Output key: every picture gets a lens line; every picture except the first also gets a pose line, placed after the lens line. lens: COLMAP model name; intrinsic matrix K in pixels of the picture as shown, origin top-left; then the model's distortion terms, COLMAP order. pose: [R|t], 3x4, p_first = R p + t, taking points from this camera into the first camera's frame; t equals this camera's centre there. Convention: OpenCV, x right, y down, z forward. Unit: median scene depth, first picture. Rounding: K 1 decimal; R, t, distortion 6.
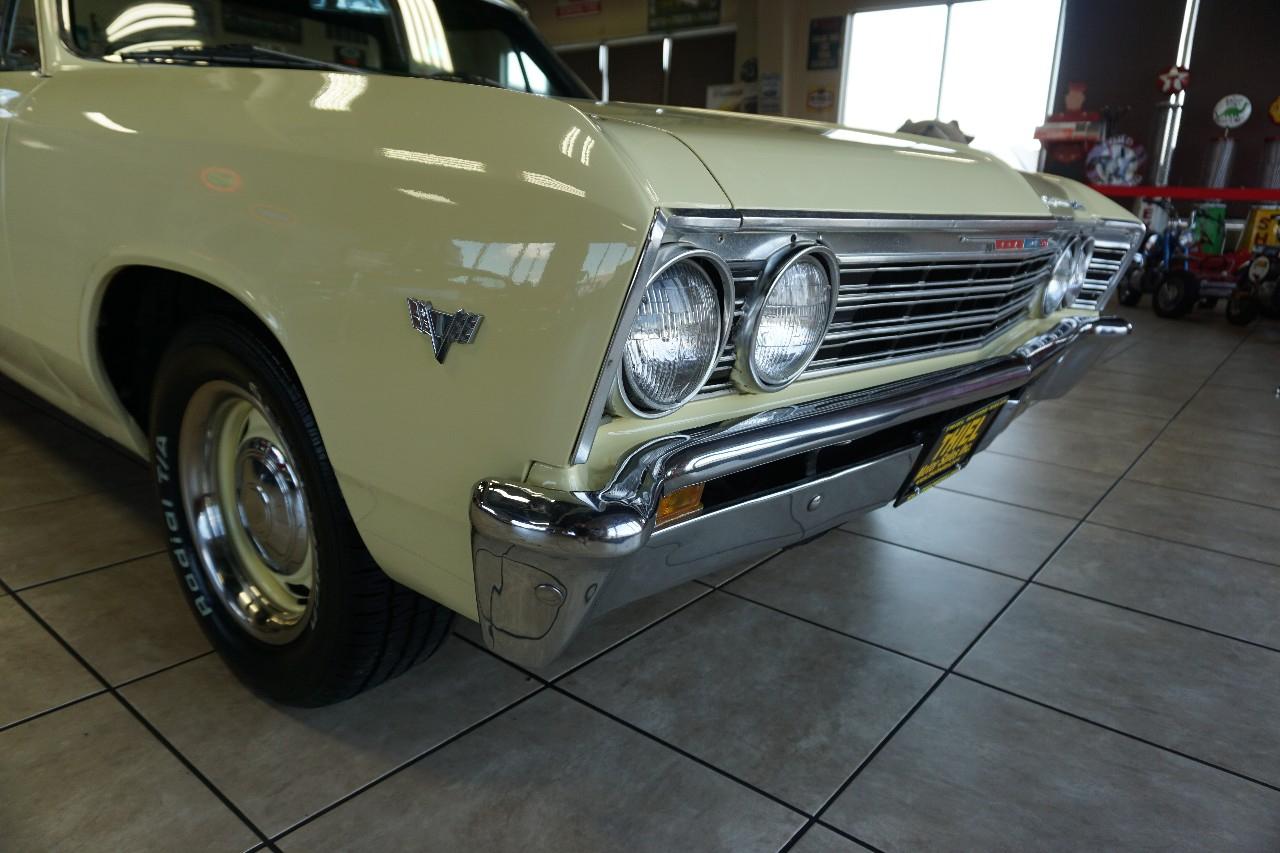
lens RADIAL K [[852.6, 0, 628.8], [0, 852.6, 424.2], [0, 0, 1]] dist [-0.040860, 0.035443]
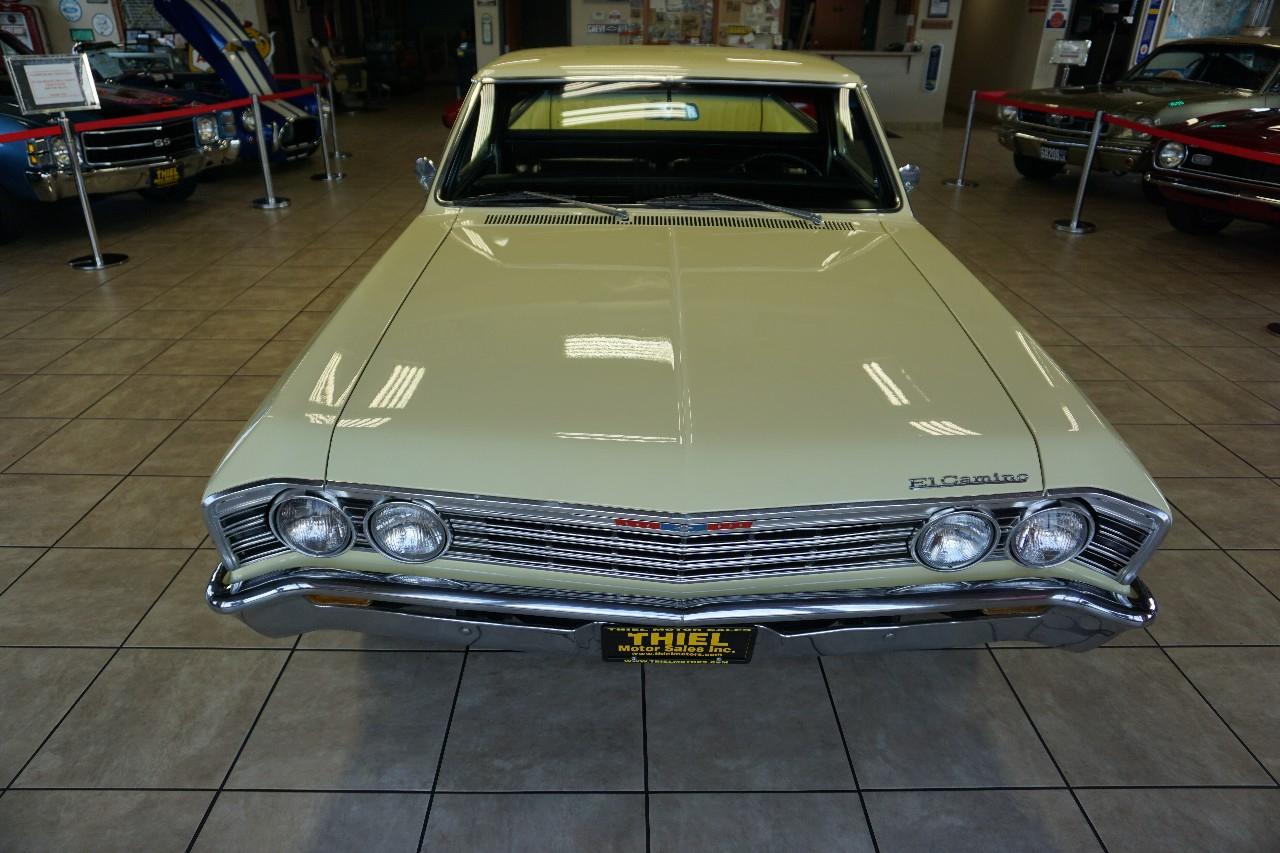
lens RADIAL K [[852.6, 0, 635.2], [0, 852.6, 419.9], [0, 0, 1]] dist [-0.040860, 0.035443]
pose [[0.644281, 0.303070, -0.702176, 1.250245], [-0.184231, 0.952596, 0.242115, -0.644635], [0.742268, -0.026627, 0.669574, 0.138251]]
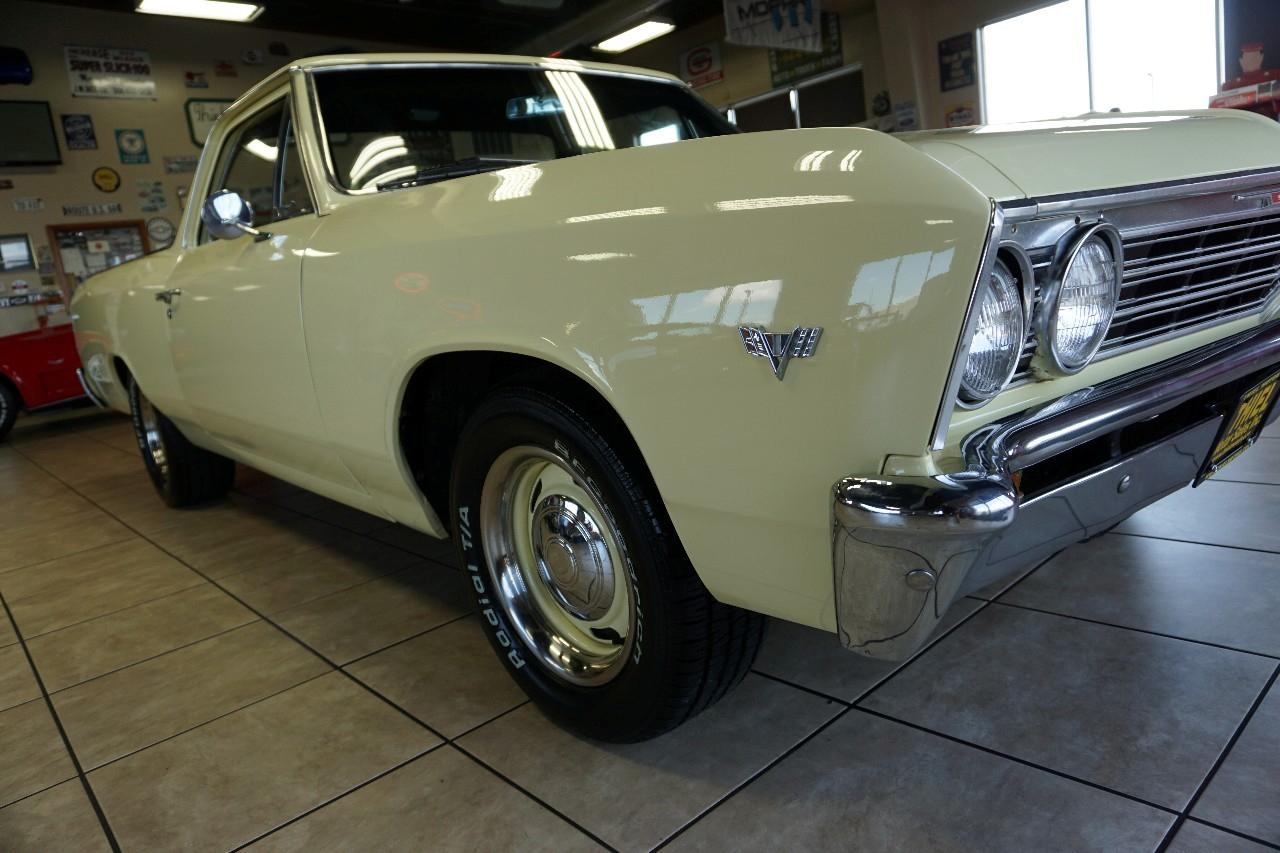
lens RADIAL K [[852.6, 0, 632.9], [0, 852.6, 426.1], [0, 0, 1]] dist [-0.040860, 0.035443]
pose [[0.973842, -0.137681, -0.180764, -0.128443], [0.124113, 0.988673, -0.084393, 0.032714], [0.190336, 0.059750, 0.979899, -0.058523]]
